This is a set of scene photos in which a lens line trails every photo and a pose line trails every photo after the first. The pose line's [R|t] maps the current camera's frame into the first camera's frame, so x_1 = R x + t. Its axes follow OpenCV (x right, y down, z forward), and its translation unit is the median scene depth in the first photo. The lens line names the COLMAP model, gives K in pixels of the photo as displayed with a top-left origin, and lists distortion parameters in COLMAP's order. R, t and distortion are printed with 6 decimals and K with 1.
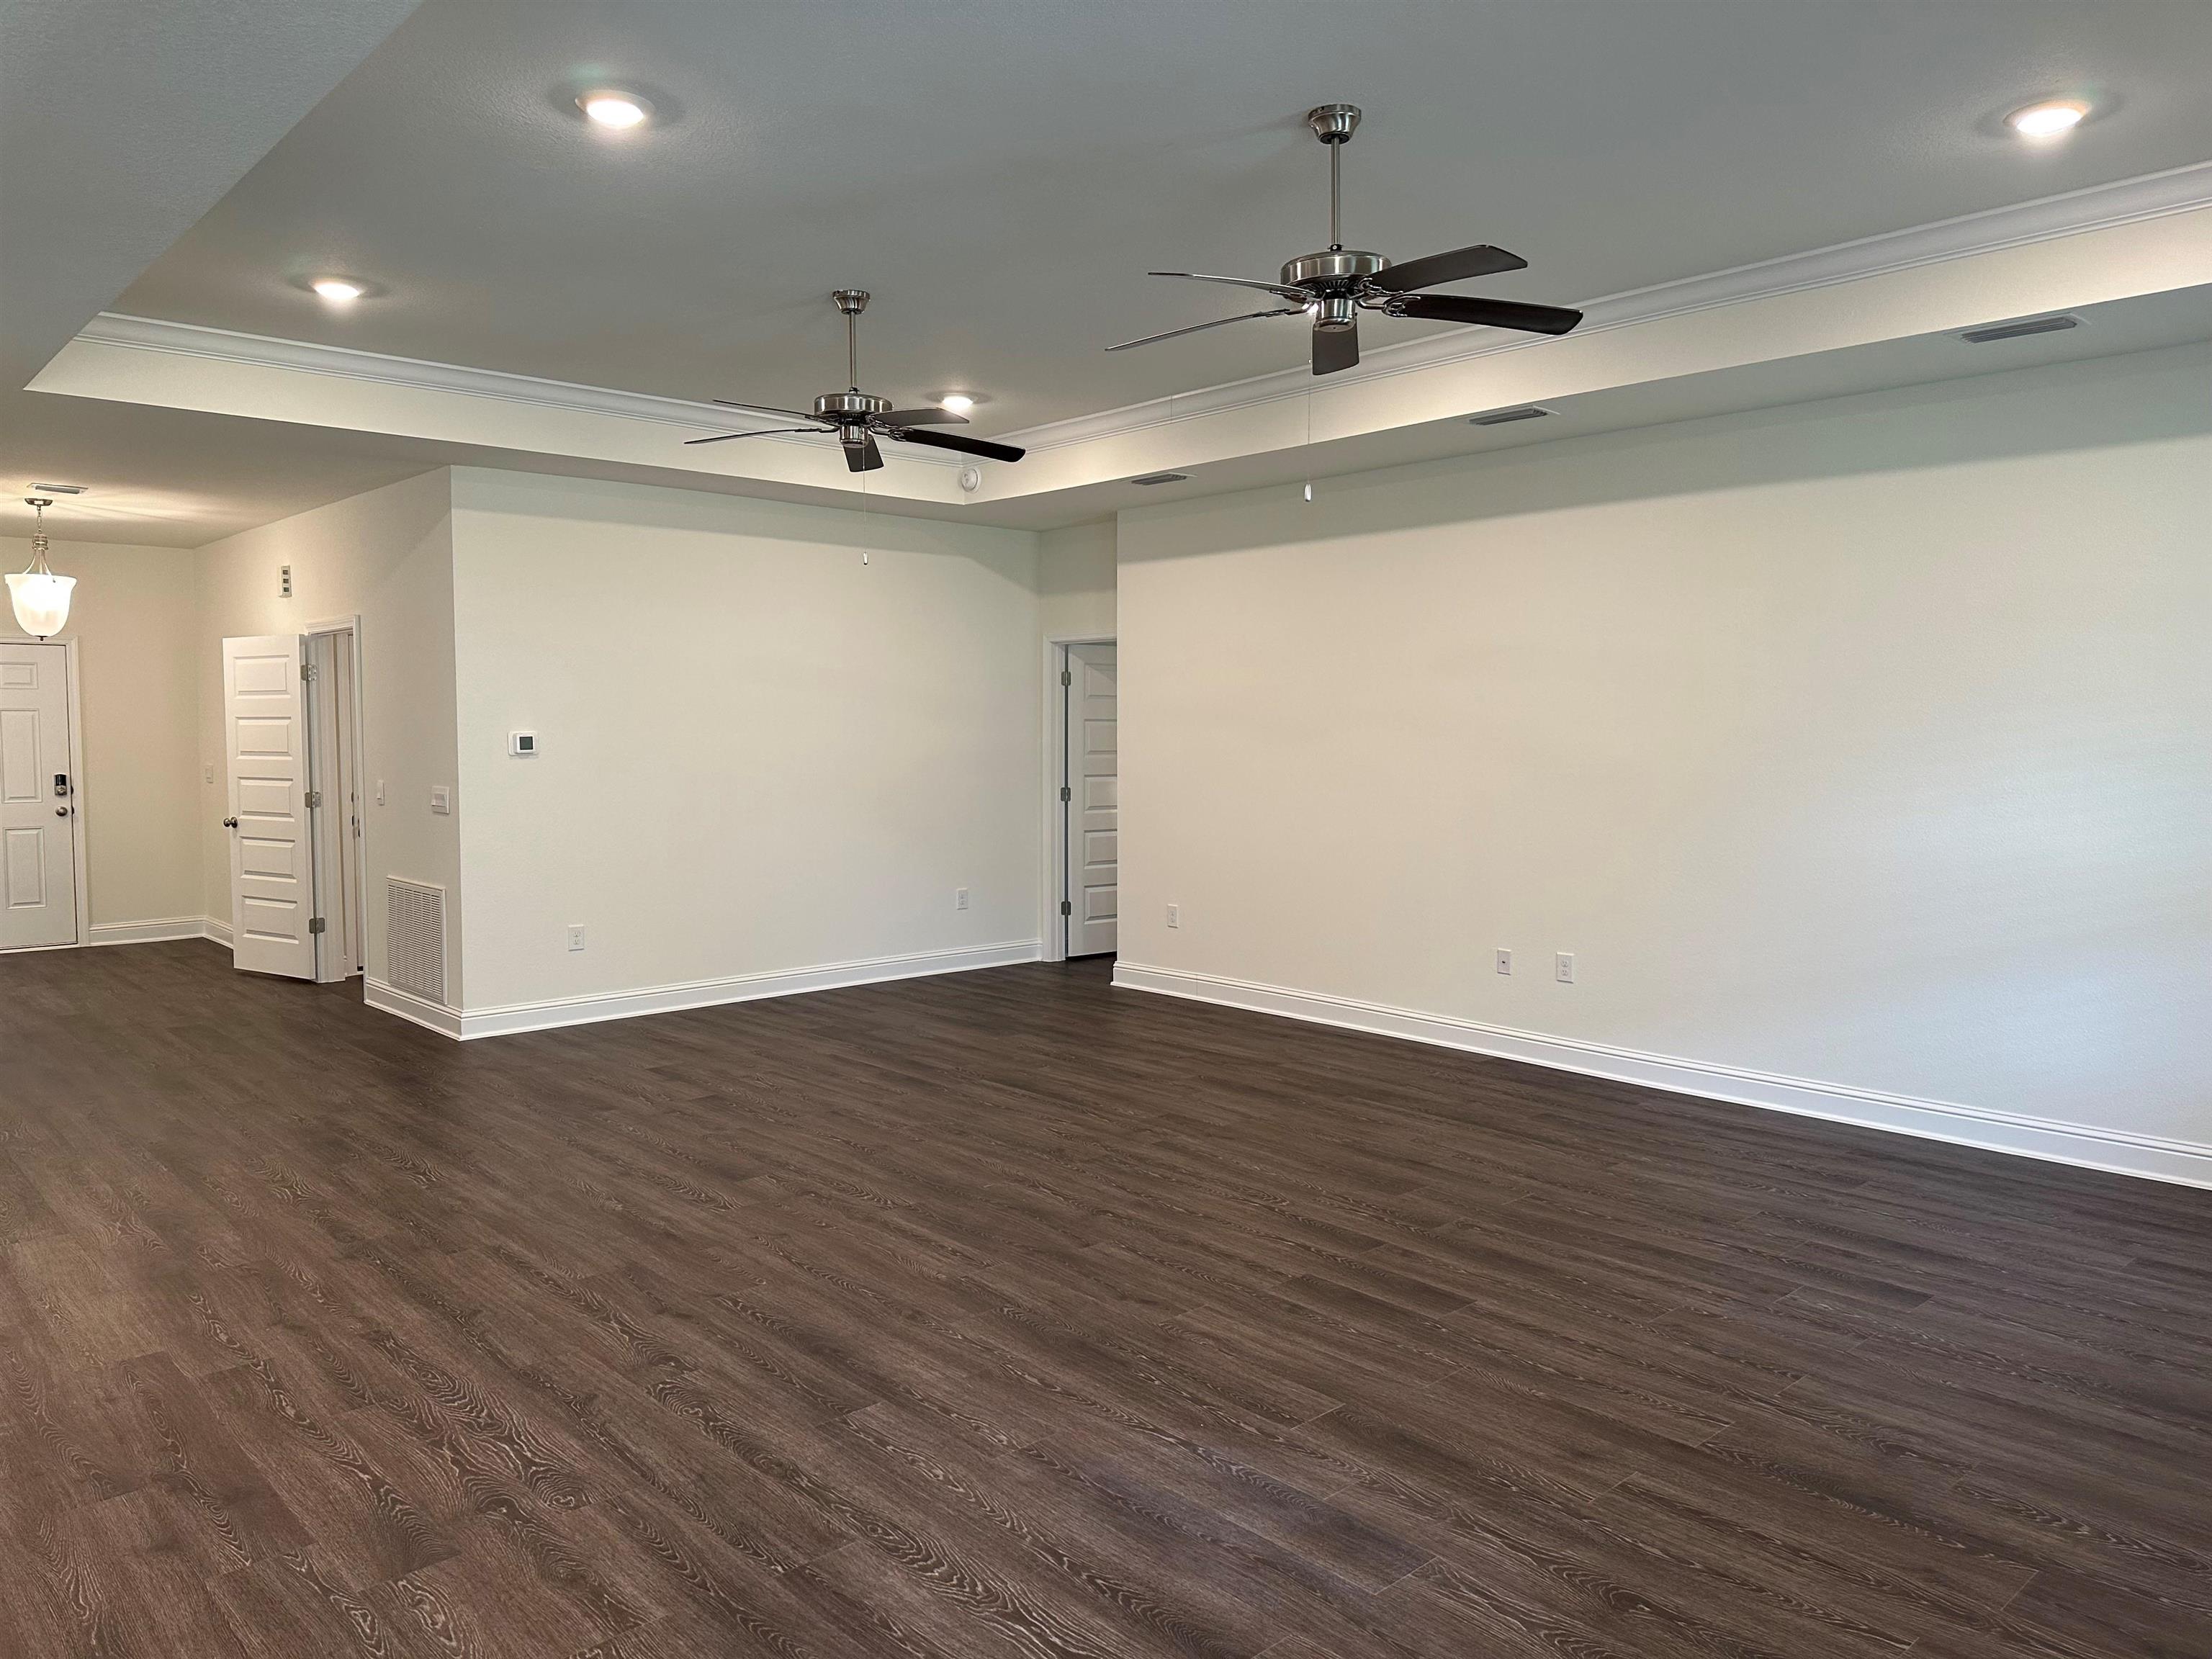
lens RADIAL K [[1545.3, 0, 1087.2], [0, 1545.3, 826.4], [0, 0, 1]] dist [0.127061, -0.176265]
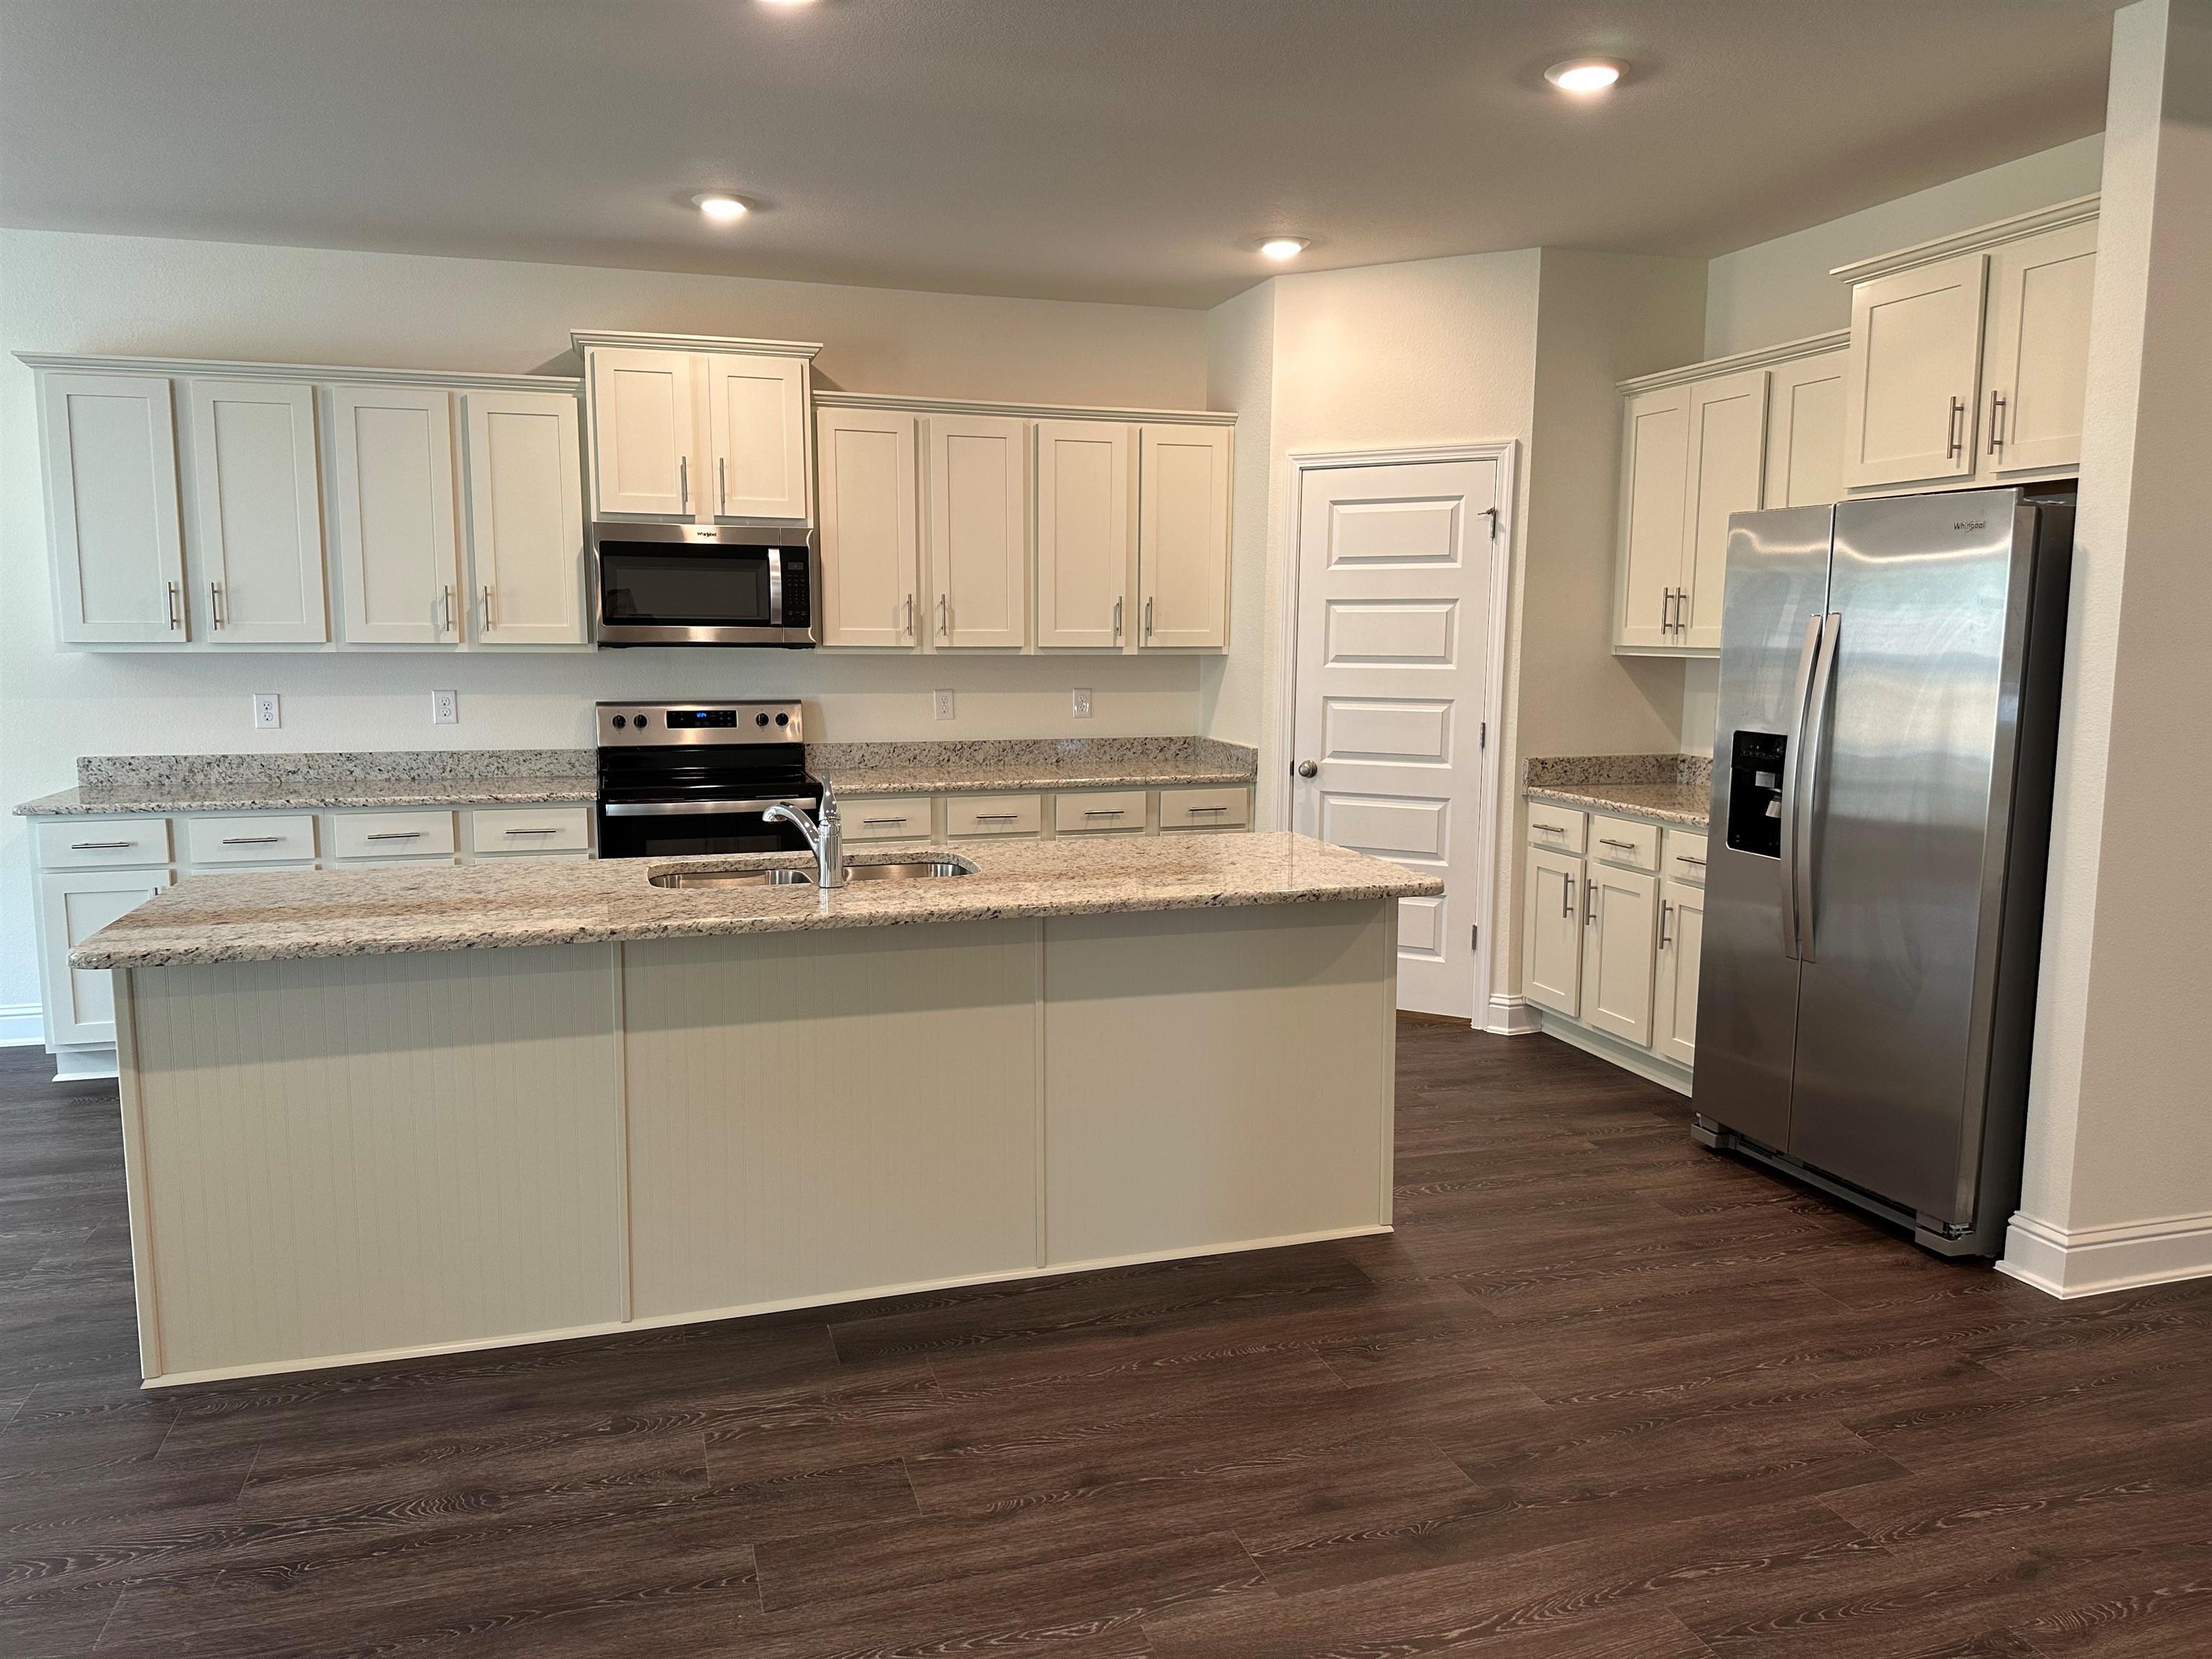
lens RADIAL K [[1545.3, 0, 1087.2], [0, 1545.3, 826.4], [0, 0, 1]] dist [0.127061, -0.176265]
pose [[-0.422800, 0.116907, -0.898651, 0.141037], [-0.067343, 0.984849, 0.159804, -0.033955], [0.903717, 0.128083, -0.408522, 0.728252]]
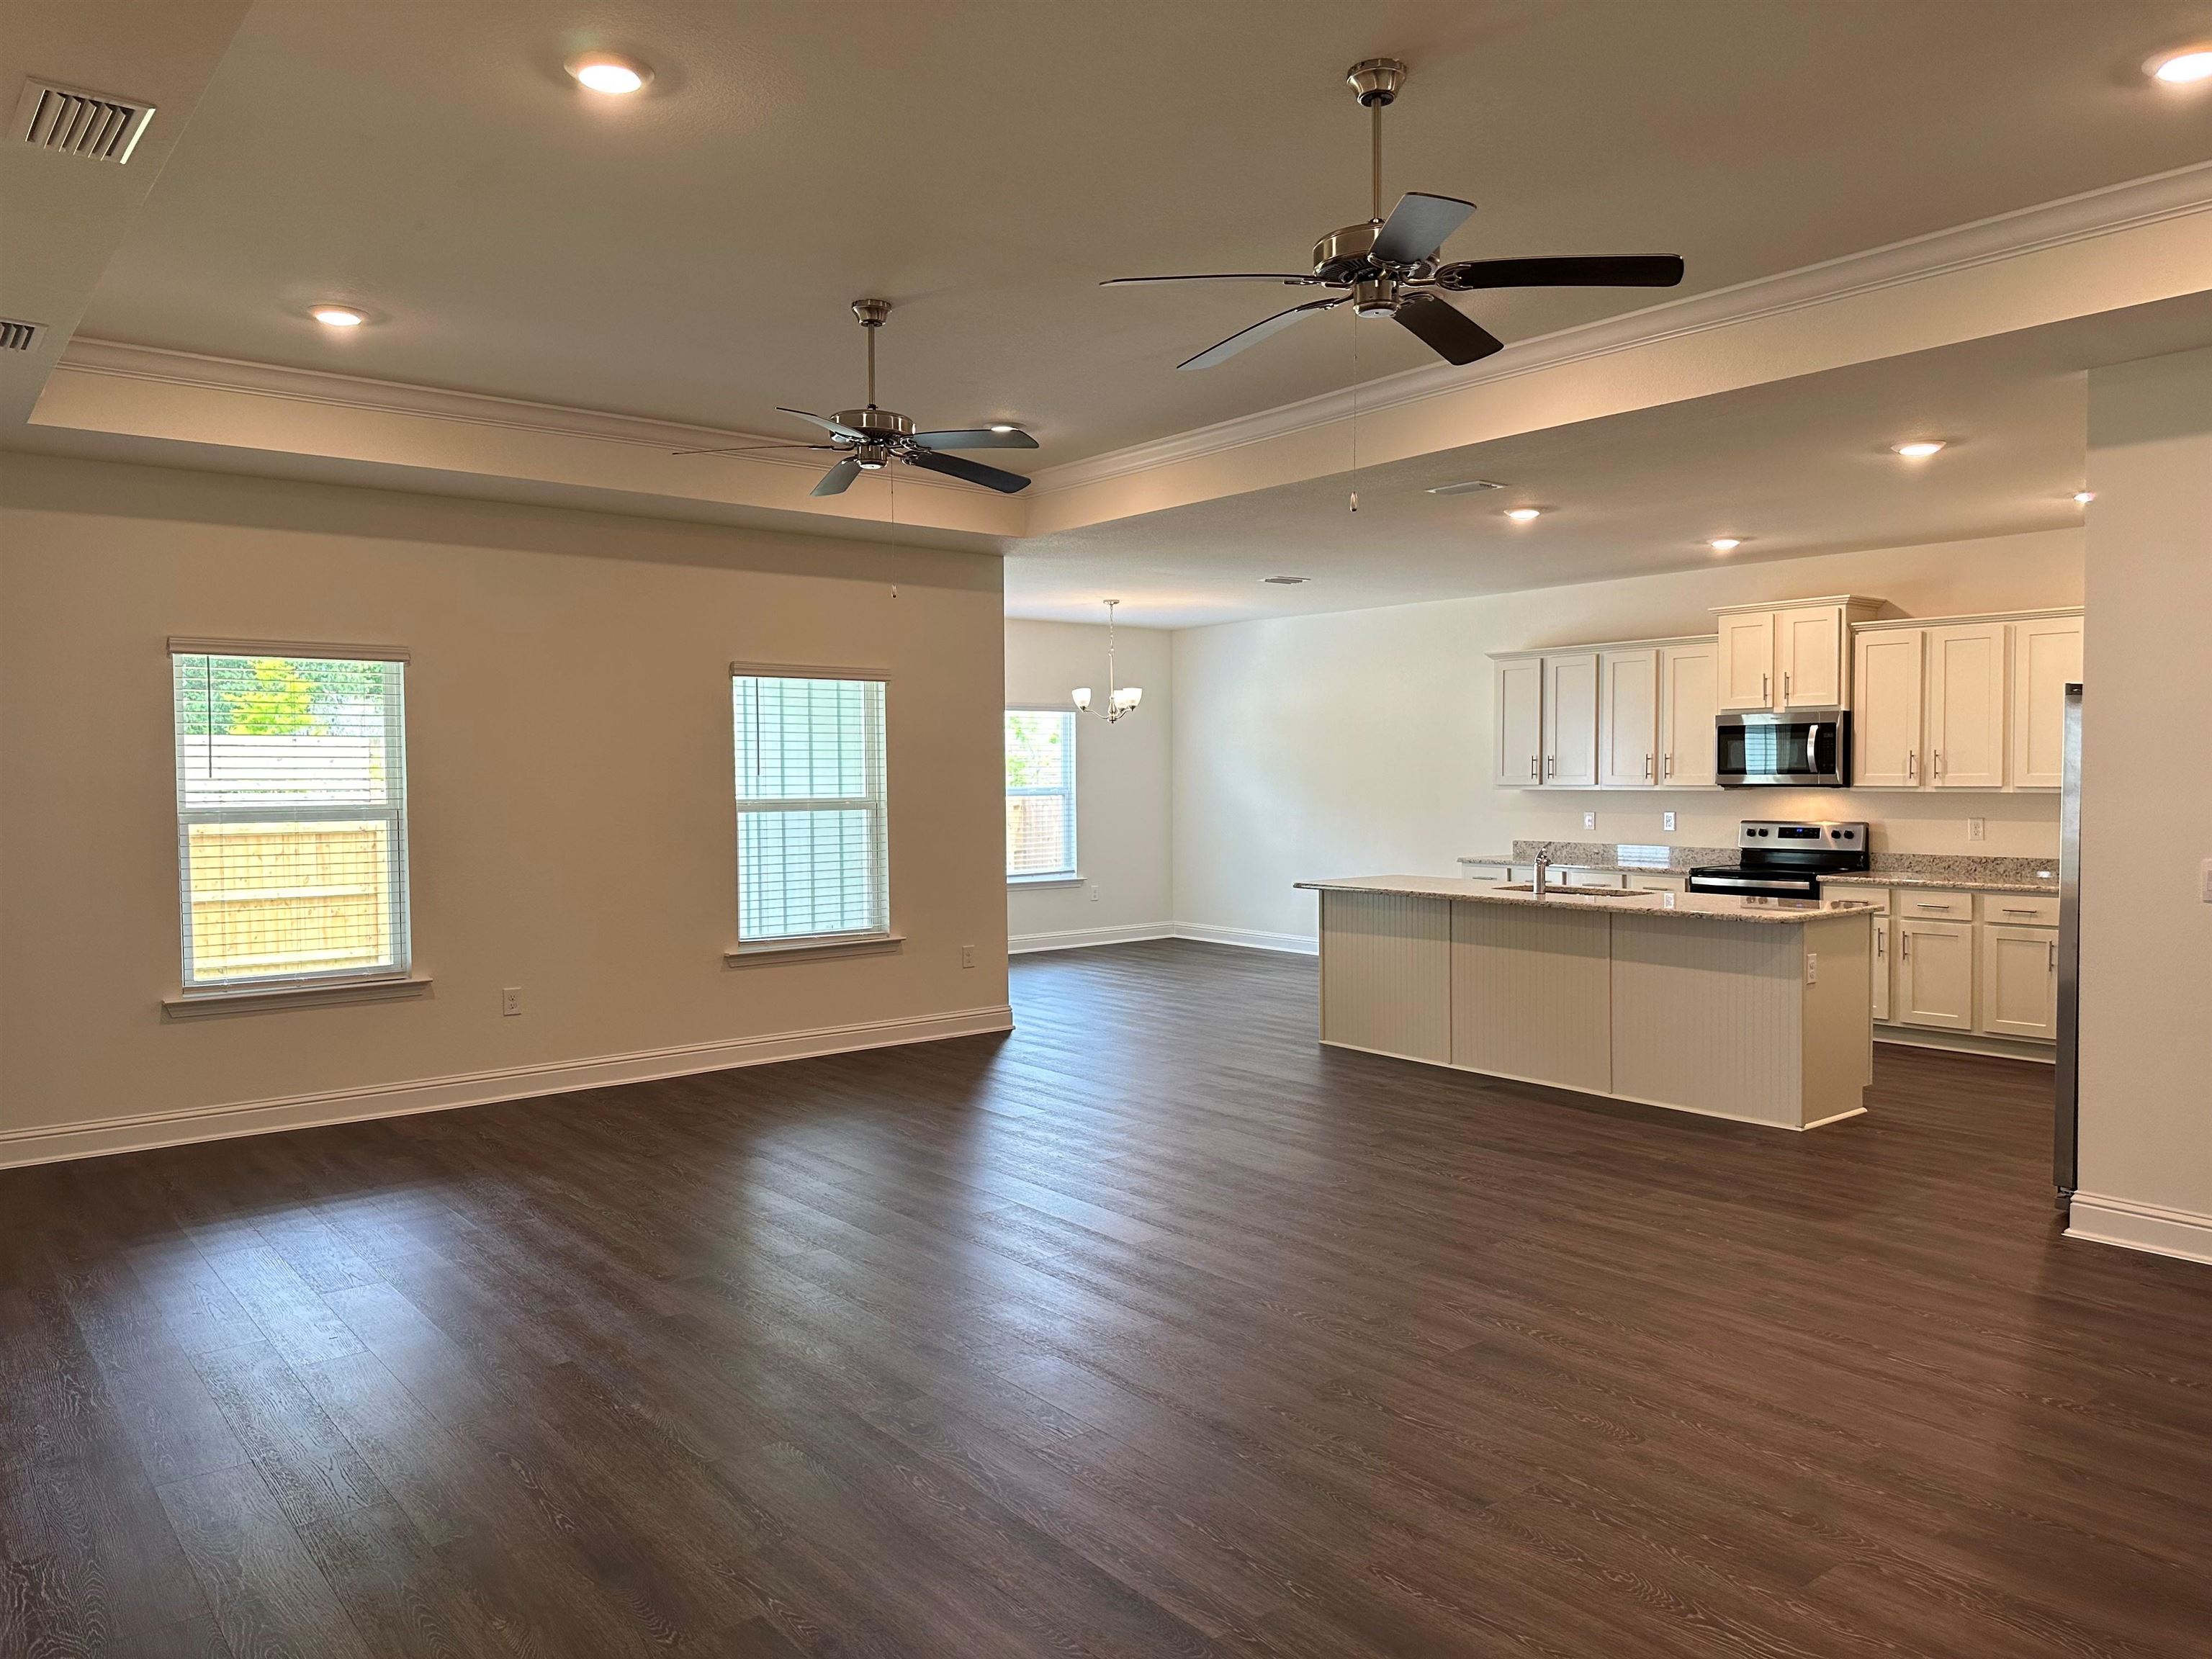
lens RADIAL K [[1555.0, 0, 1115.3], [0, 1555.0, 803.0], [0, 0, 1]] dist [0.092010, -0.083026]
pose [[-0.999159, 0.007230, 0.040363, -0.081695], [0.010908, 0.995732, 0.091648, -0.123770], [-0.039528, 0.092012, -0.994973, 1.895844]]
